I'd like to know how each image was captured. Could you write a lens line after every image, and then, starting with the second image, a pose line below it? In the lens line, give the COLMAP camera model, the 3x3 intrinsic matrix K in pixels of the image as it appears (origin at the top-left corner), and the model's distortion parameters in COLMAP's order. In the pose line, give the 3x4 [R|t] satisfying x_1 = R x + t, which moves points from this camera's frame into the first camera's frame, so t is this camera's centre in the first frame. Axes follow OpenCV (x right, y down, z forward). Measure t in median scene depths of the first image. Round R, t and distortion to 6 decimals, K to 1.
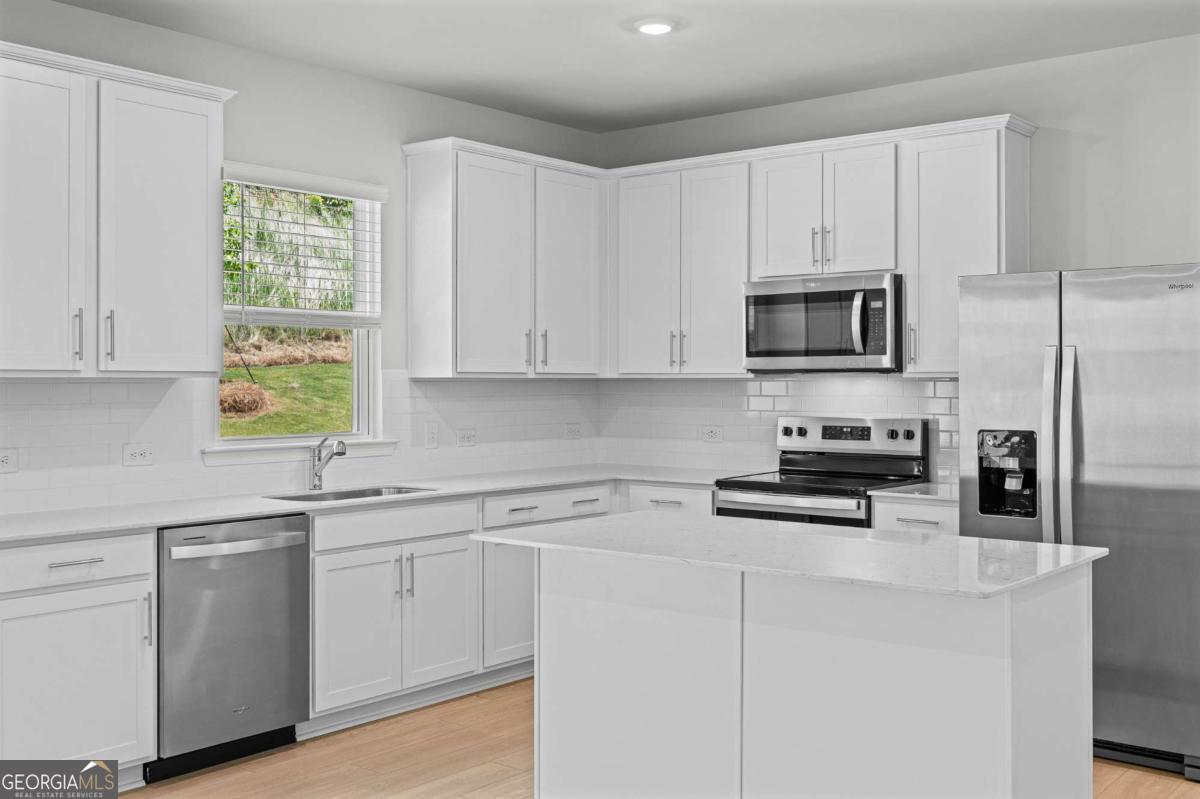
lens RADIAL K [[1204.4, 0, 597.8], [0, 1204.4, 387.6], [0, 0, 1]] dist [0.012614, 0.000000]
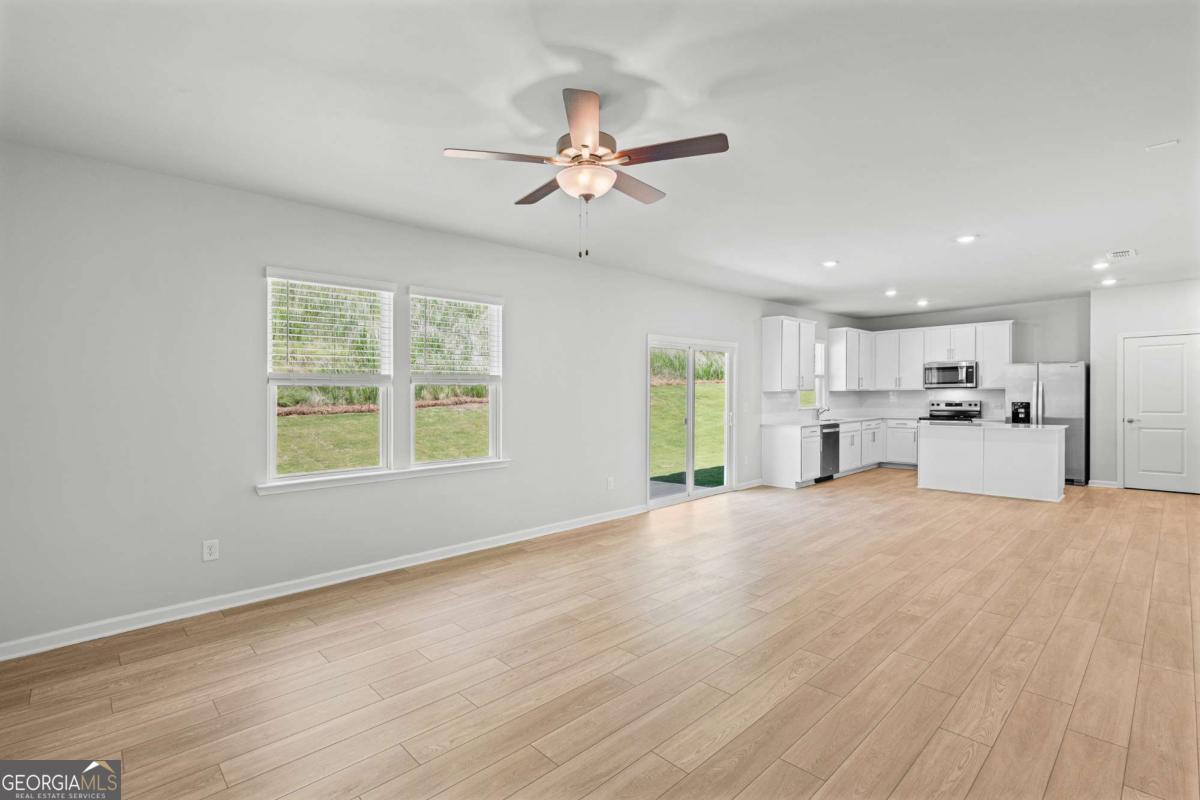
lens RADIAL K [[555.6, 0, 595.0], [0, 555.6, 402.5], [0, 0, 1]] dist [-0.000800, 0.002870]
pose [[0.992520, -0.007650, -0.121839, -0.727808], [0.008821, 0.999920, 0.009074, 0.006414], [0.121760, -0.010081, 0.992508, -0.870640]]
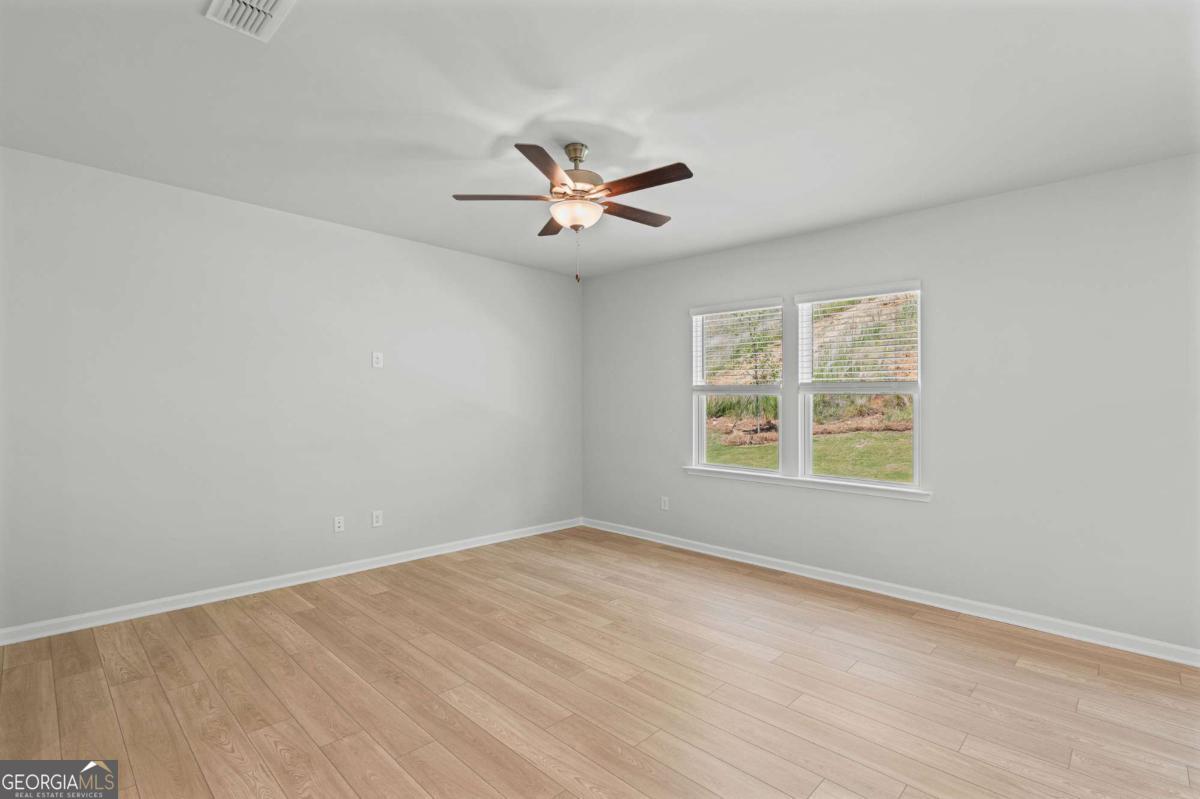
lens RADIAL K [[555.6, 0, 581.3], [0, 555.6, 404.9], [0, 0, 1]] dist [-0.000800, 0.002870]
pose [[-0.097293, -0.001298, -0.995255, -0.218724], [-0.017147, 0.999853, 0.000372, 0.007442], [0.995108, 0.017101, -0.097301, -0.295383]]
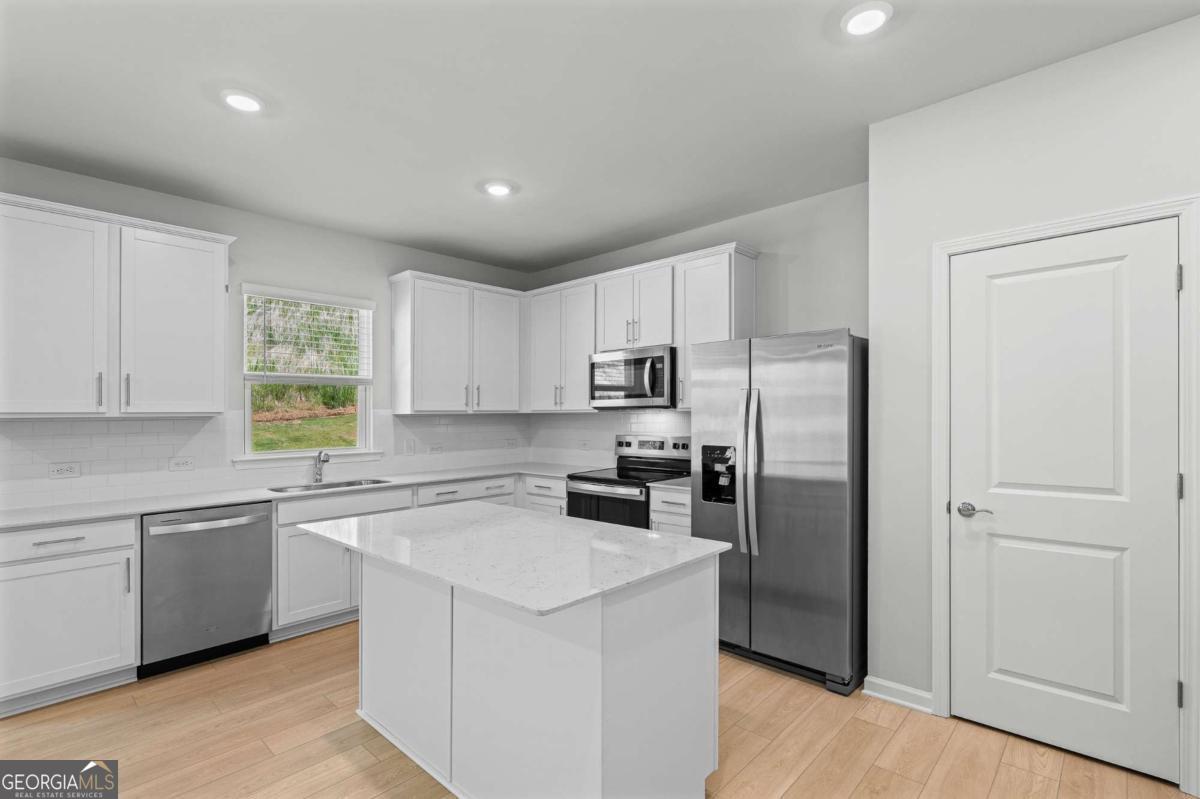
lens RADIAL K [[555.6, 0, 607.0], [0, 555.6, 425.5], [0, 0, 1]] dist [-0.000800, 0.002870]
pose [[0.997828, -0.008584, -0.065316, 0.214063], [0.009637, 0.999828, 0.015829, -0.001997], [0.065169, -0.016424, 0.997739, 0.260375]]
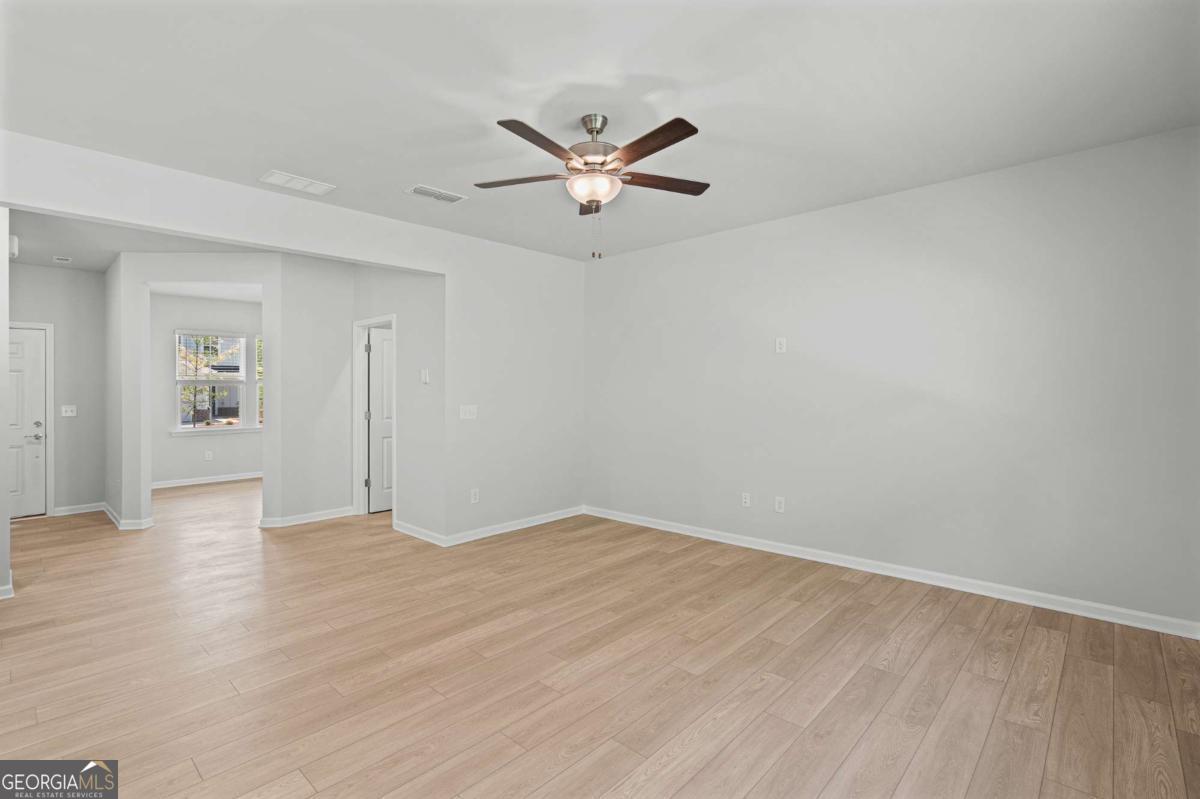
lens RADIAL K [[555.6, 0, 601.6], [0, 555.6, 396.3], [0, 0, 1]] dist [-0.000800, 0.002870]
pose [[-0.998654, 0.006586, 0.051443, -0.841249], [0.007760, 0.999713, 0.022666, -0.000699], [-0.051279, 0.023034, -0.998419, 0.201882]]
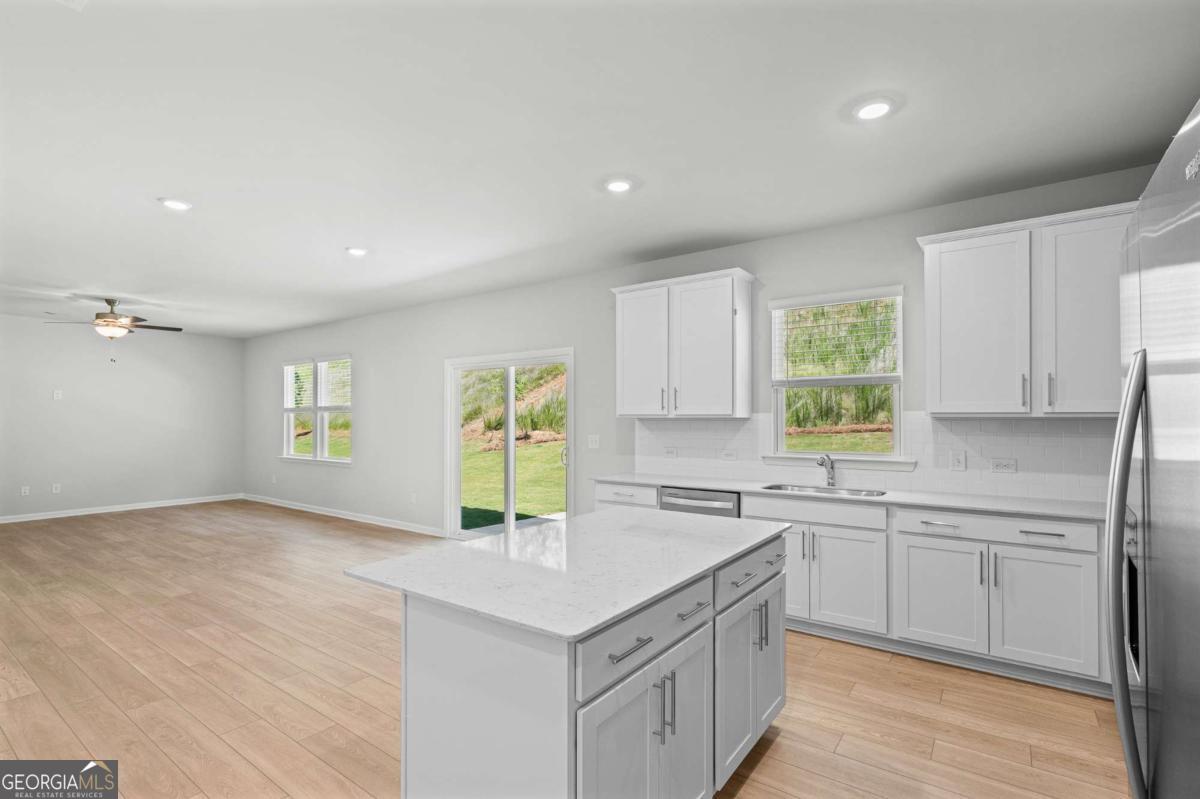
lens RADIAL K [[555.6, 0, 579.7], [0, 555.6, 411.0], [0, 0, 1]] dist [-0.000800, 0.002870]
pose [[0.051995, -0.013254, -0.998559, 0.498005], [-0.006405, 0.999887, -0.013606, -0.004200], [0.998627, 0.007103, 0.051905, 0.620917]]
